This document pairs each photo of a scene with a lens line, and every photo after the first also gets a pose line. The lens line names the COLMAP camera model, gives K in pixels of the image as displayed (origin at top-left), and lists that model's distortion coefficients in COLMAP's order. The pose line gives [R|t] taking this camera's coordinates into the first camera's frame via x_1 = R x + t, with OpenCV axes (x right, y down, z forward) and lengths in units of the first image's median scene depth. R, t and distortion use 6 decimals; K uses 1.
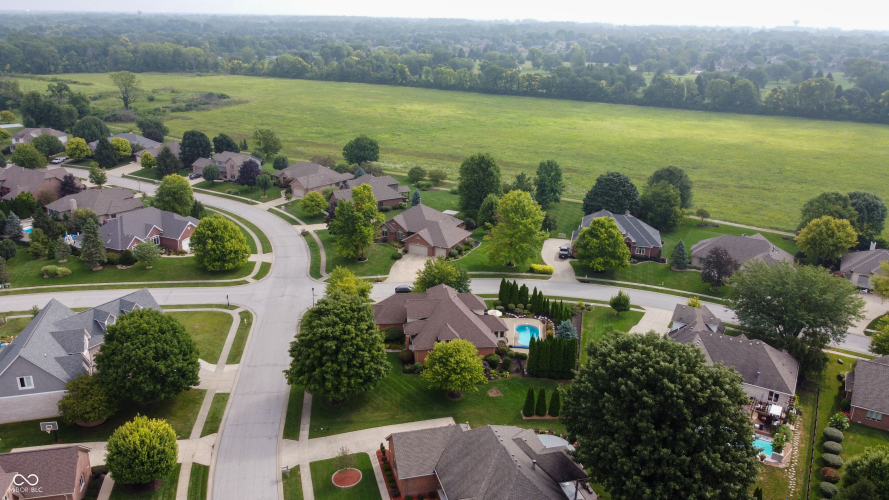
lens RADIAL K [[675.7, 0, 440.1], [0, 675.7, 249.0], [0, 0, 1]] dist [-0.007677, 0.001296]
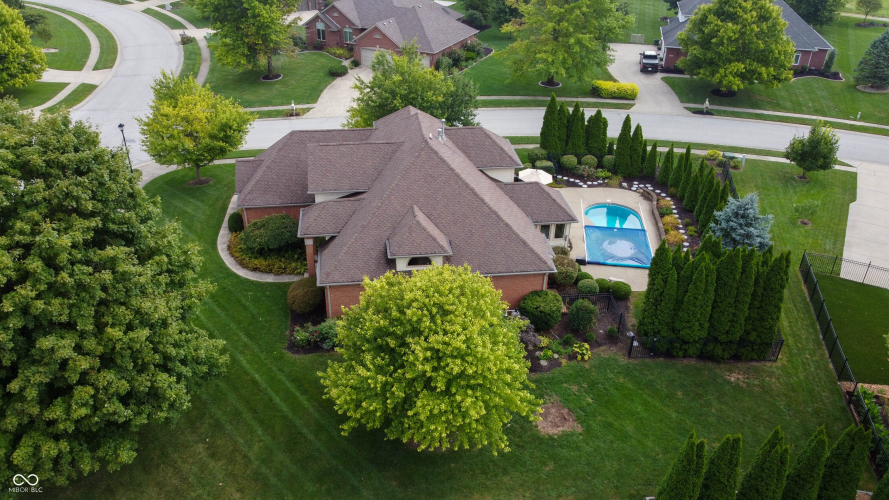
lens RADIAL K [[675.7, 0, 440.1], [0, 675.7, 249.0], [0, 0, 1]] dist [-0.007677, 0.001296]
pose [[0.999948, -0.009306, -0.004113, 0.022057], [0.009943, 0.979529, 0.201055, 0.052871], [0.002158, -0.201086, 0.979571, 0.569759]]
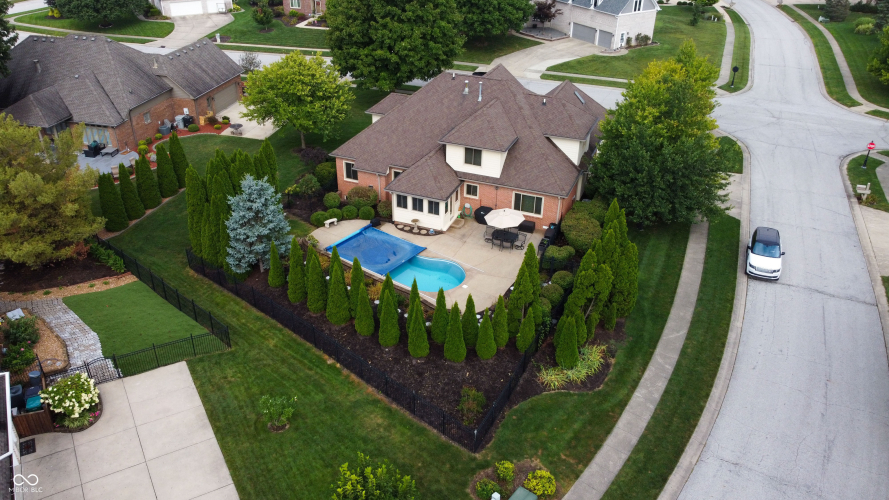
lens RADIAL K [[675.7, 0, 440.1], [0, 675.7, 249.0], [0, 0, 1]] dist [-0.007677, 0.001296]
pose [[-0.492060, 0.416749, -0.764328, 0.388145], [-0.301318, 0.742174, 0.598652, -0.104063], [0.816753, 0.524878, -0.239620, 1.062628]]
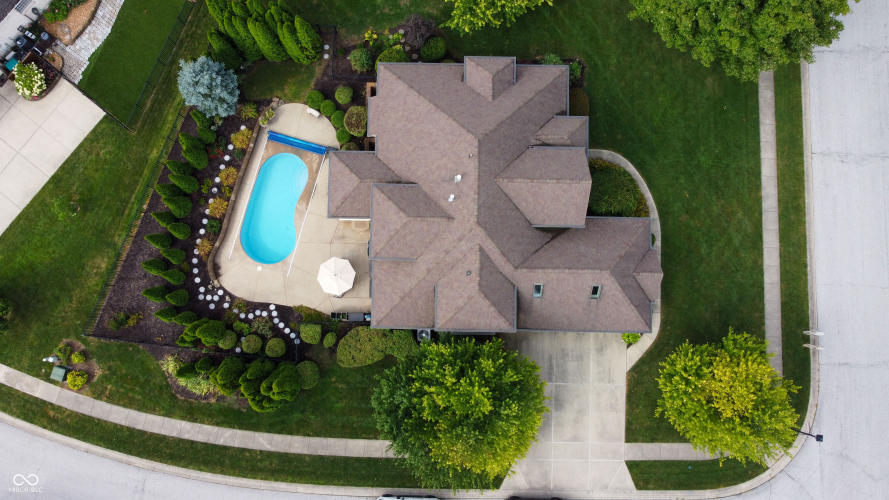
lens RADIAL K [[675.7, 0, 440.1], [0, 675.7, 249.0], [0, 0, 1]] dist [-0.007677, 0.001296]
pose [[-0.989611, -0.142101, -0.021841, 0.032574], [0.014189, -0.247712, 0.968730, -0.274914], [-0.143068, 0.958356, 0.247155, 0.875209]]
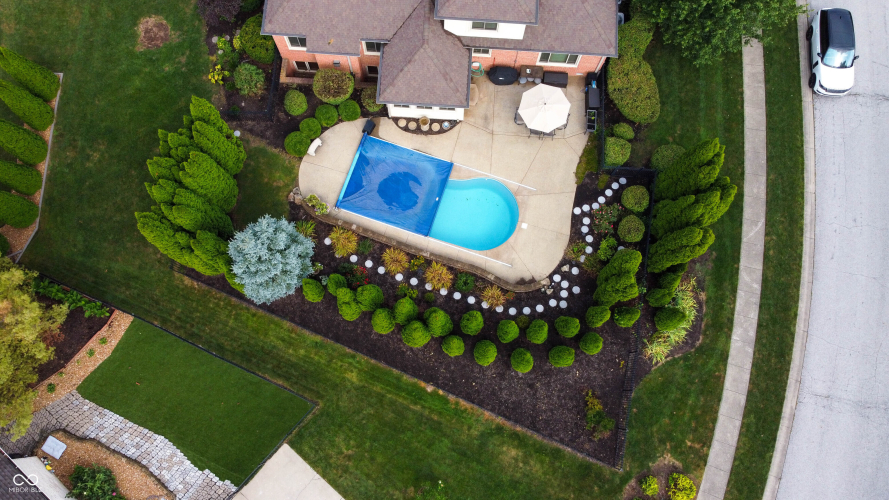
lens RADIAL K [[675.7, 0, 440.1], [0, 675.7, 249.0], [0, 0, 1]] dist [-0.007677, 0.001296]
pose [[-0.187813, 0.951783, -0.242559, 0.216964], [-0.330169, 0.171405, 0.928229, -0.149331], [0.925049, 0.254419, 0.282057, 0.886425]]
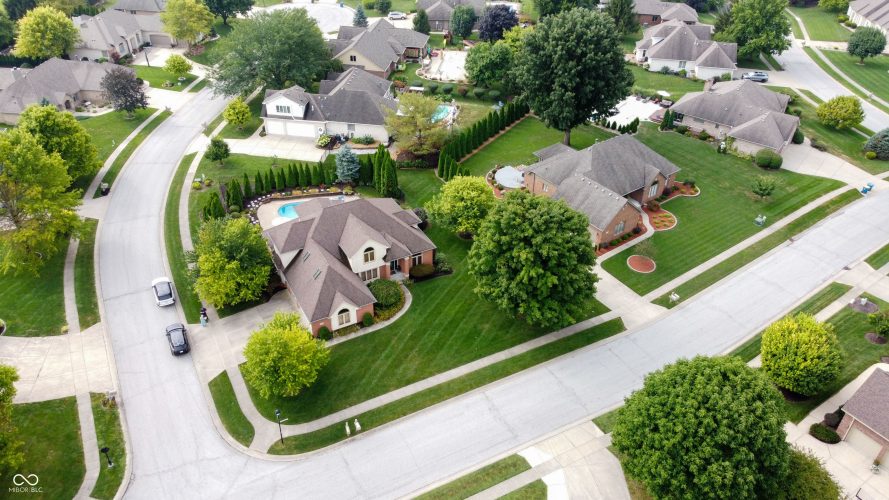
lens RADIAL K [[675.7, 0, 440.1], [0, 675.7, 249.0], [0, 0, 1]] dist [-0.007677, 0.001296]
pose [[-0.355566, -0.563157, 0.745941, -0.550047], [0.284755, 0.694883, 0.660343, -0.323892], [-0.890218, 0.447206, -0.086715, 0.917085]]
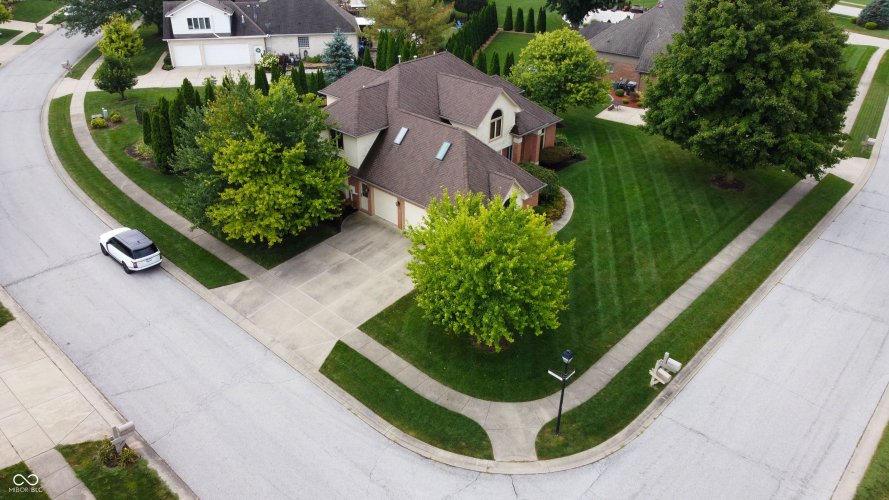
lens RADIAL K [[675.7, 0, 440.1], [0, 675.7, 249.0], [0, 0, 1]] dist [-0.007677, 0.001296]
pose [[-0.650486, -0.408801, 0.640116, -0.301415], [0.220871, 0.704554, 0.674403, -0.129120], [-0.726693, 0.580073, -0.368011, 1.132429]]
